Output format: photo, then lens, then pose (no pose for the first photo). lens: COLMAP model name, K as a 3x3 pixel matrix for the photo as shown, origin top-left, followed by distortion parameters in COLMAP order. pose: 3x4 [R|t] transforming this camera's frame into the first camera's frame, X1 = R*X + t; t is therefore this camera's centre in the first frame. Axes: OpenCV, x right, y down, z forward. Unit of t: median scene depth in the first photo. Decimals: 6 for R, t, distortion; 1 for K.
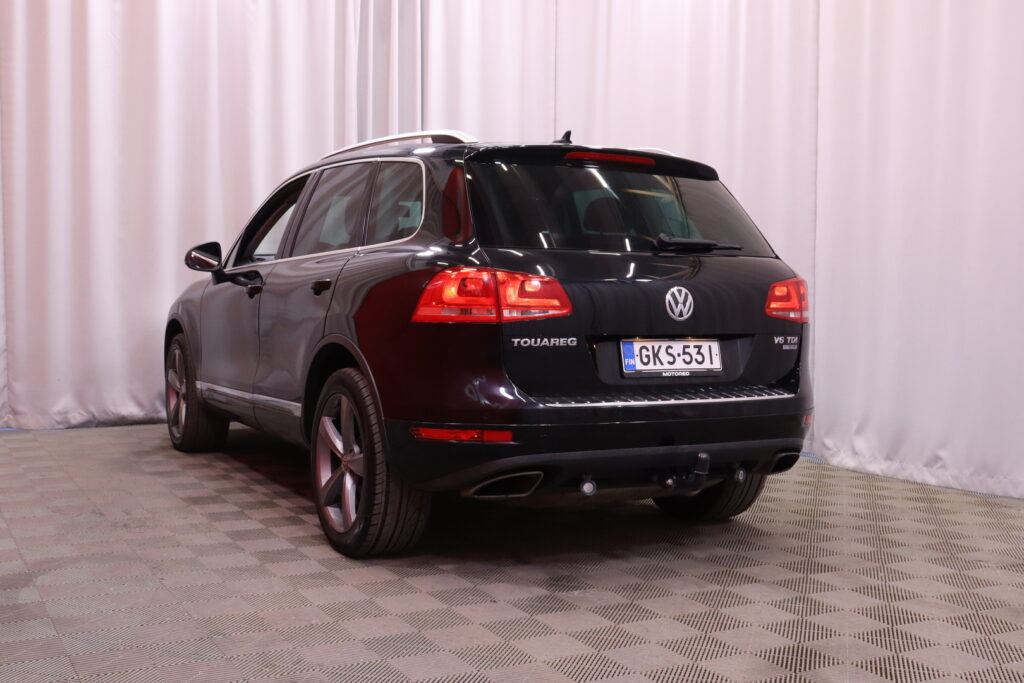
lens RADIAL K [[1283.3, 0, 513.2], [0, 1283.3, 342.2], [0, 0, 1]] dist [-0.200692, 0.000000]
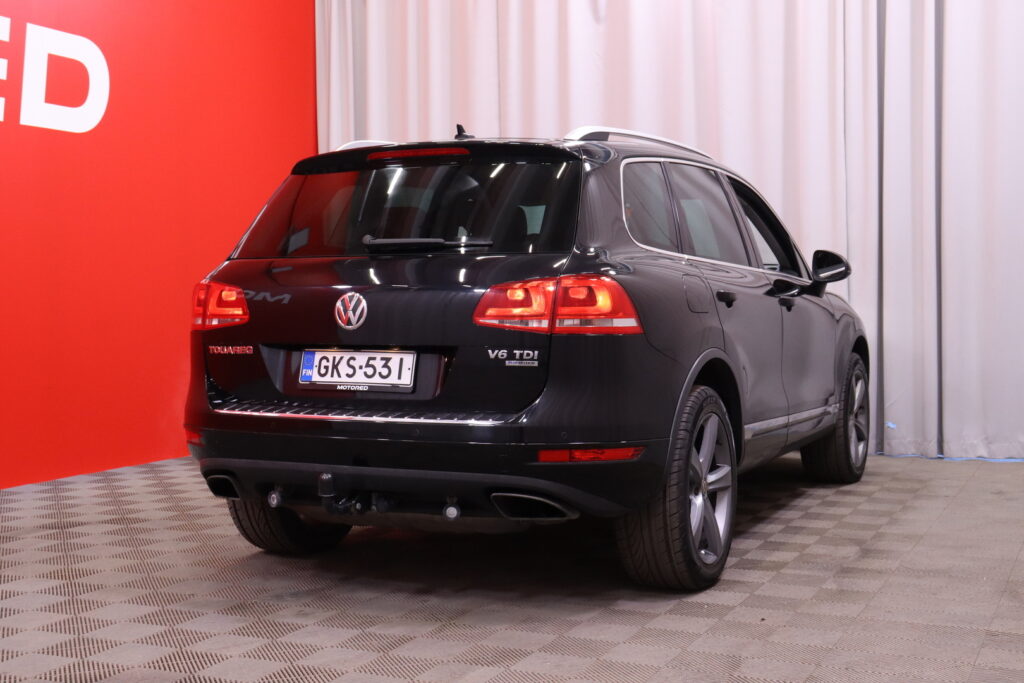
lens RADIAL K [[1378.8, 0, 510.1], [0, 1378.8, 335.8], [0, 0, 1]] dist [-0.006140, 0.000000]
pose [[0.577339, 0.007459, -0.816470, 1.004569], [-0.020904, 0.999766, -0.005648, -0.009291], [0.816237, 0.020328, 0.577360, 0.522453]]
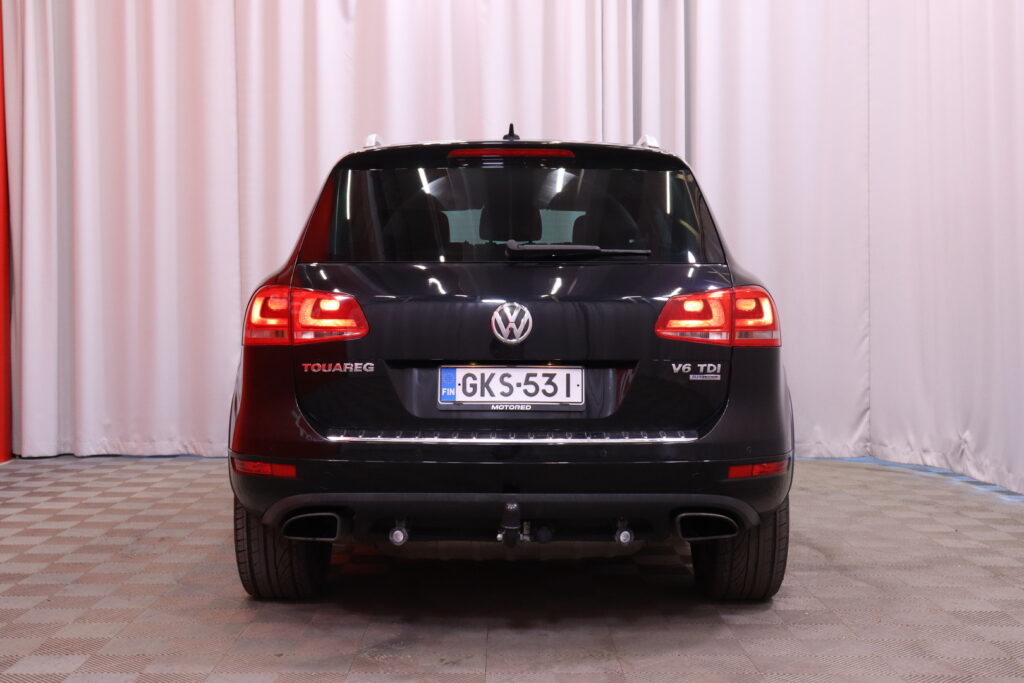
lens RADIAL K [[1354.3, 0, 516.0], [0, 1354.3, 333.7], [0, 0, 1]] dist [0.045036, 0.000000]
pose [[0.872919, -0.000887, -0.487864, 0.564289], [-0.009339, 0.999785, -0.018528, -0.007005], [0.487775, 0.020729, 0.872723, 0.229216]]
